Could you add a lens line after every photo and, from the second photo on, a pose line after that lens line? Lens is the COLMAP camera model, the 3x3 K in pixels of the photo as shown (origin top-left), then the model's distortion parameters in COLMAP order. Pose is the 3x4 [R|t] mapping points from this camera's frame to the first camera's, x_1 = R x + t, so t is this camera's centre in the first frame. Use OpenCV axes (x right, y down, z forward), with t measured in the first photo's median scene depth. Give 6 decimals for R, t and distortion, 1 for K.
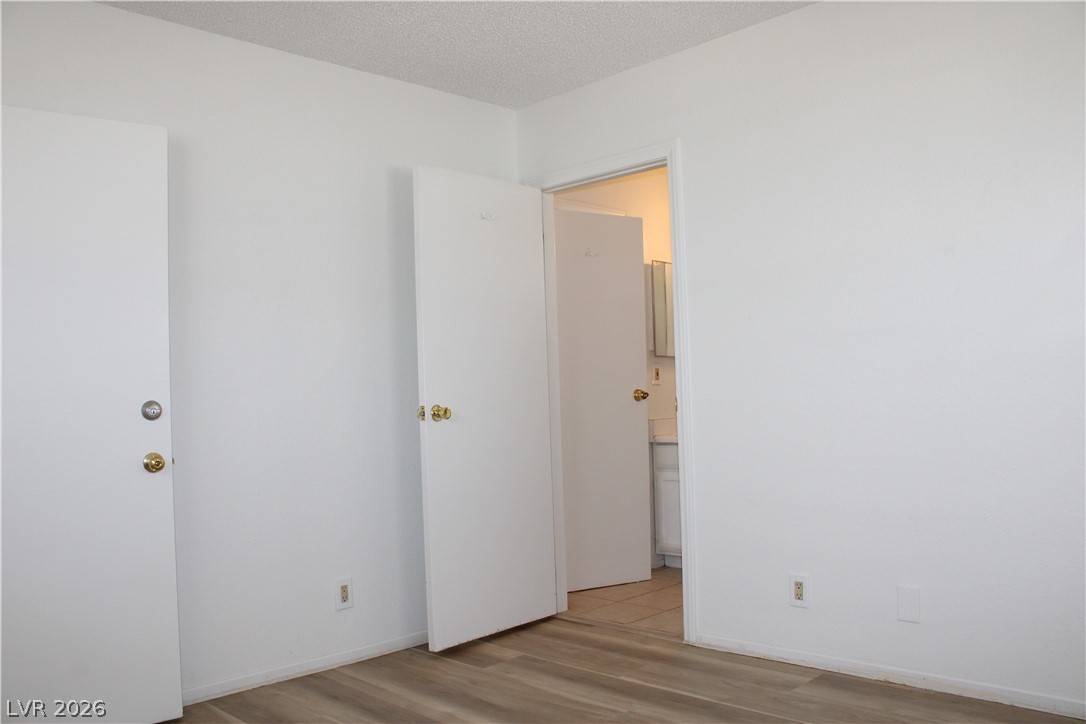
lens RADIAL K [[894.3, 0, 544.4], [0, 894.3, 365.6], [0, 0, 1]] dist [-0.165862, 0.142856]
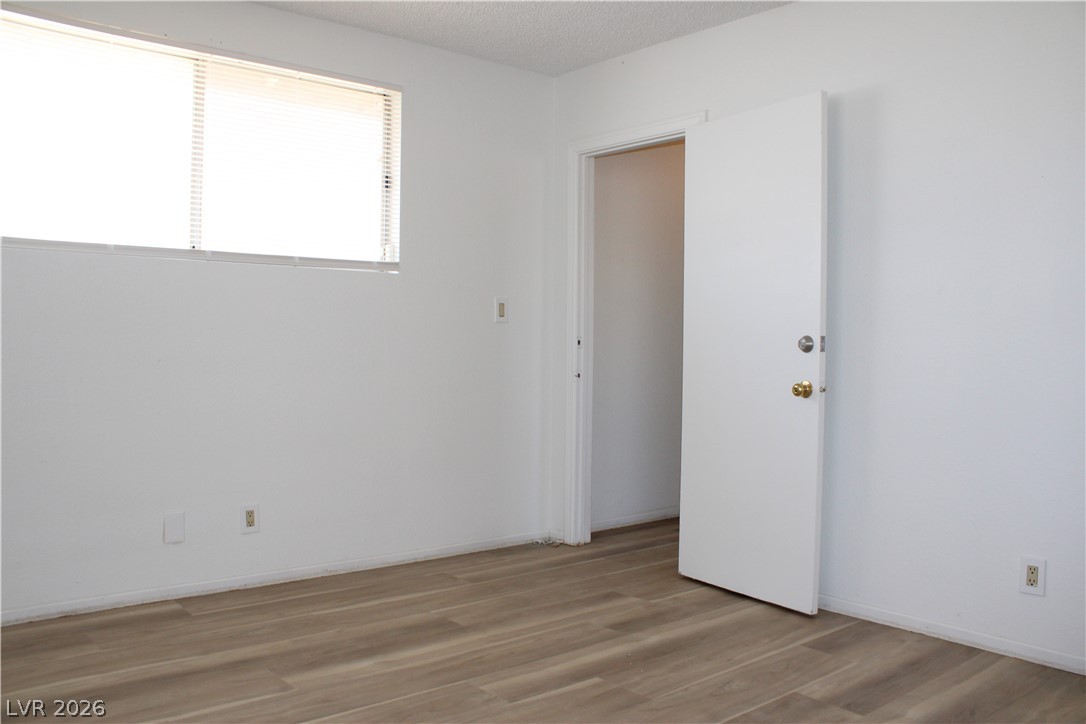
lens RADIAL K [[894.3, 0, 542.0], [0, 894.3, 373.6], [0, 0, 1]] dist [-0.165862, 0.142856]
pose [[-0.086136, 0.059317, -0.994516, 0.615828], [0.018044, 0.998155, 0.057972, 0.014133], [0.996120, -0.012951, -0.087048, 0.623223]]
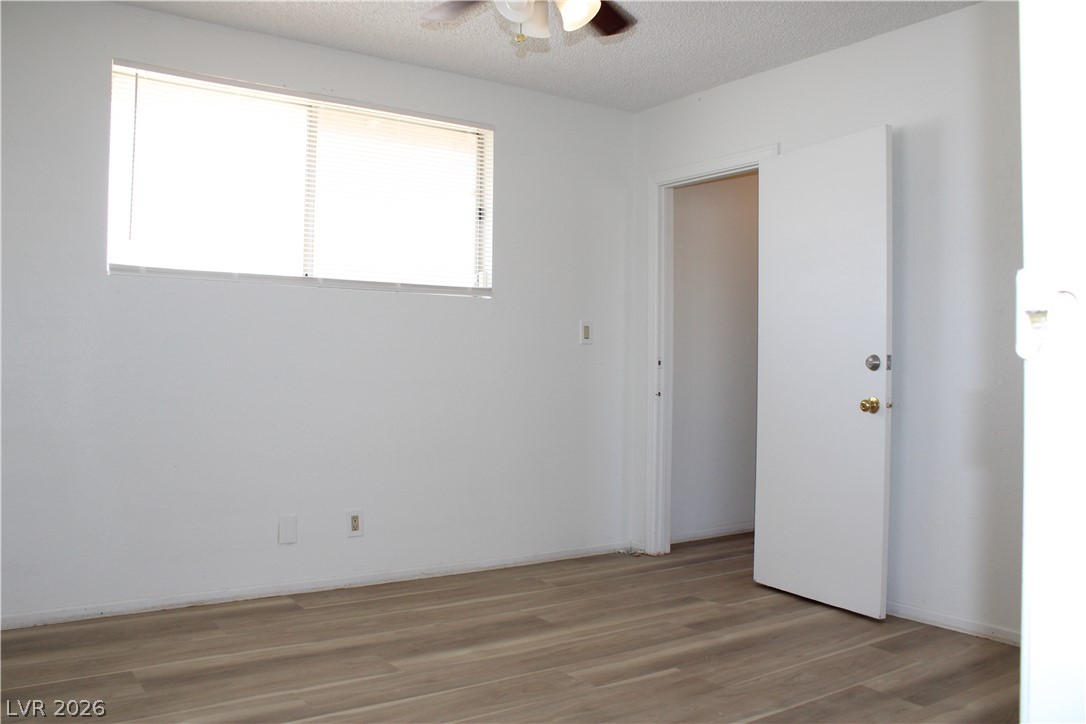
lens RADIAL K [[894.3, 0, 539.6], [0, 894.3, 372.2], [0, 0, 1]] dist [-0.165862, 0.142856]
pose [[-0.177123, 0.030898, -0.983704, 0.700315], [0.020381, 0.999408, 0.027721, 0.018136], [0.983978, -0.015139, -0.177648, 0.626417]]
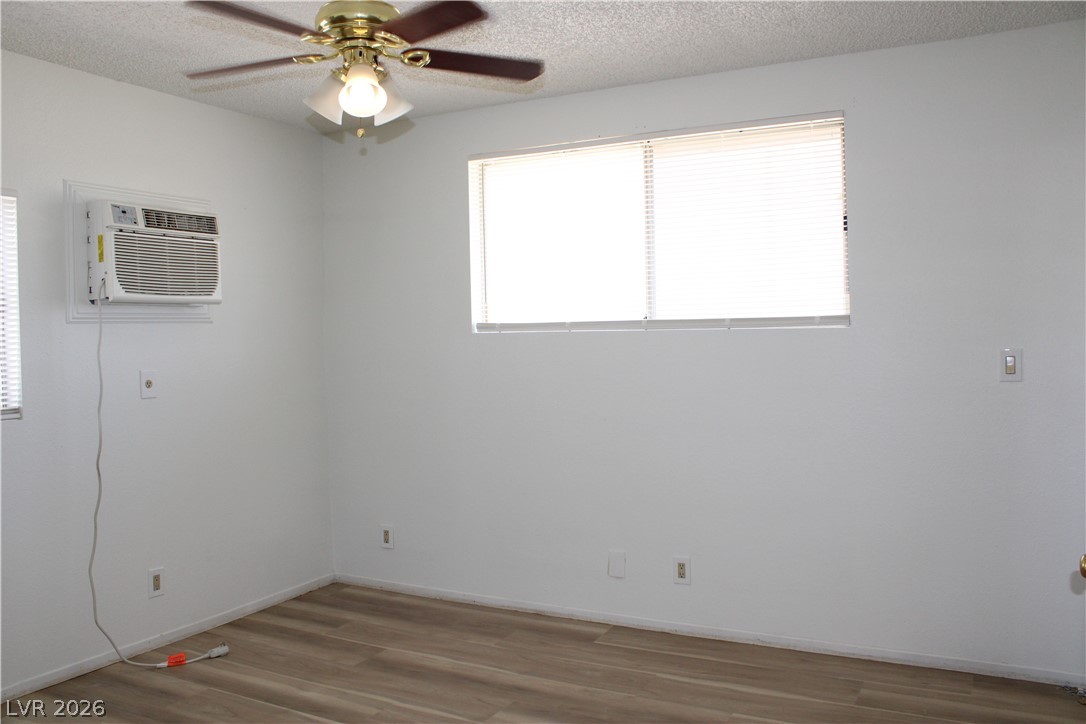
lens RADIAL K [[894.3, 0, 548.9], [0, 894.3, 369.0], [0, 0, 1]] dist [-0.165862, 0.142856]
pose [[-0.955008, 0.061284, -0.290178, 0.073737], [0.055819, 0.998074, 0.027079, -0.053483], [0.291279, 0.009663, -0.956589, 1.209847]]
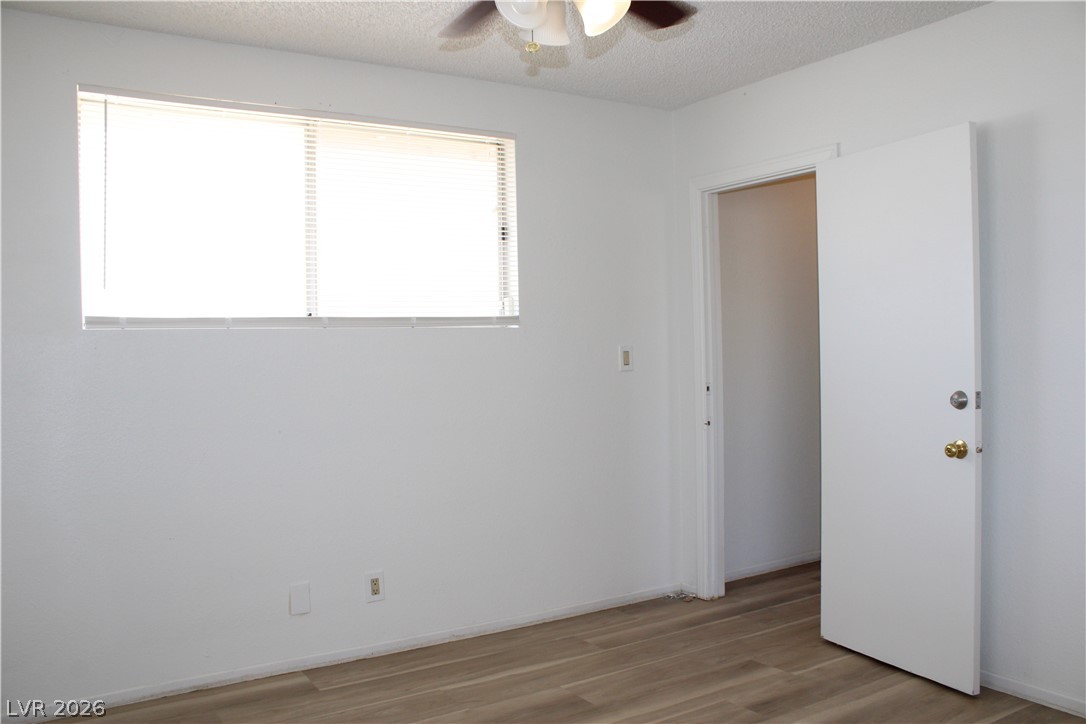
lens RADIAL K [[894.3, 0, 541.6], [0, 894.3, 372.9], [0, 0, 1]] dist [-0.165862, 0.142856]
pose [[-0.218955, 0.056335, -0.974107, 0.566302], [0.054601, 0.997475, 0.045414, -0.046578], [0.974206, -0.043243, -0.221478, 0.613182]]
